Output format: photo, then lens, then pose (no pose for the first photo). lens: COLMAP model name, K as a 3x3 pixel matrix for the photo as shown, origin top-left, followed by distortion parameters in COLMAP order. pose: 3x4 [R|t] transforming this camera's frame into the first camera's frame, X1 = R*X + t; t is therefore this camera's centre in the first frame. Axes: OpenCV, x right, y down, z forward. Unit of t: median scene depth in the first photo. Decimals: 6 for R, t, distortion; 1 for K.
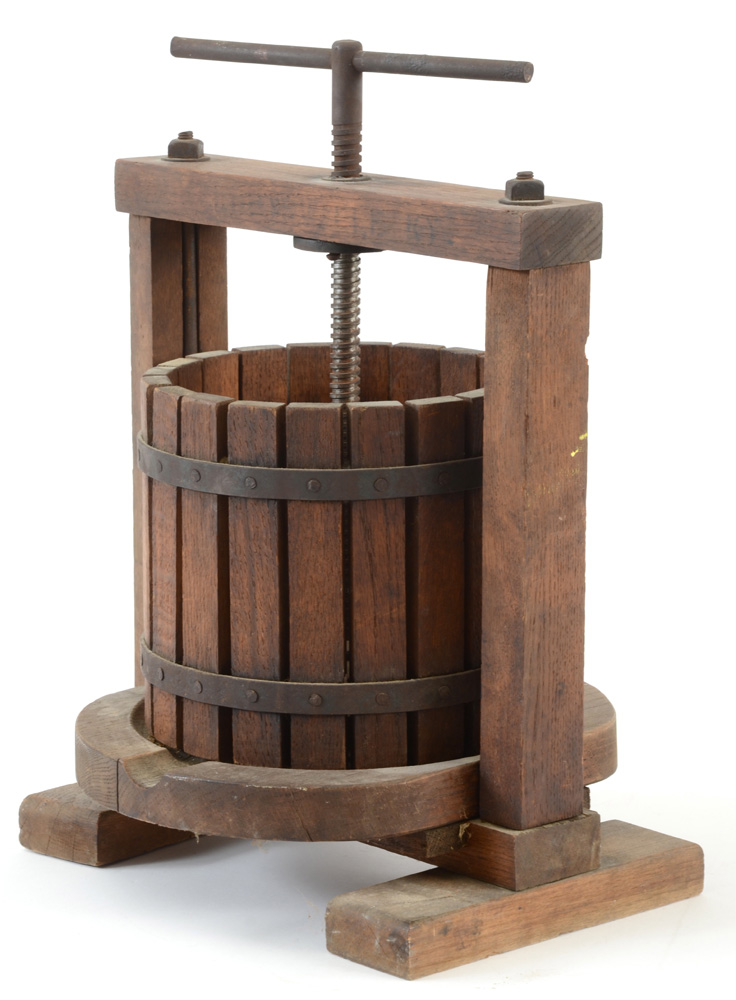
lens RADIAL K [[3662.0, 0, 368.0], [0, 3662.0, 500.0], [0, 0, 1]] dist [0.402583, 0.888310]
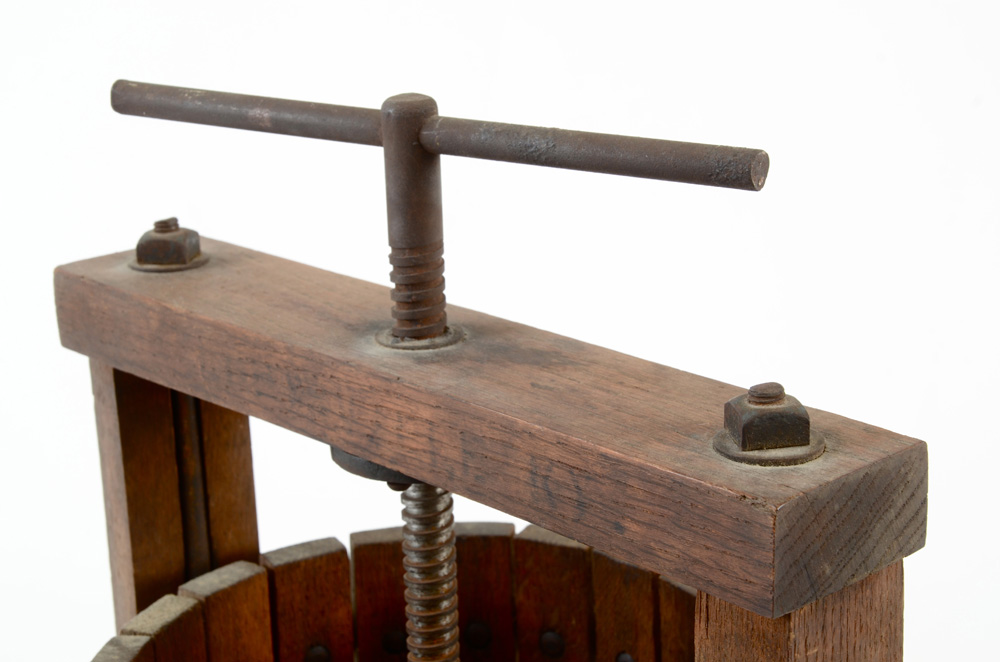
lens RADIAL K [[2016.0, 0, 500.0], [0, 2016.0, 331.0], [0, 0, 1]] dist [0.226832, 0.092266]
pose [[0.999310, -0.034760, -0.013052, 0.010437], [0.035851, 0.994771, 0.095634, -0.117976], [0.009660, -0.096036, 0.995331, 0.698055]]
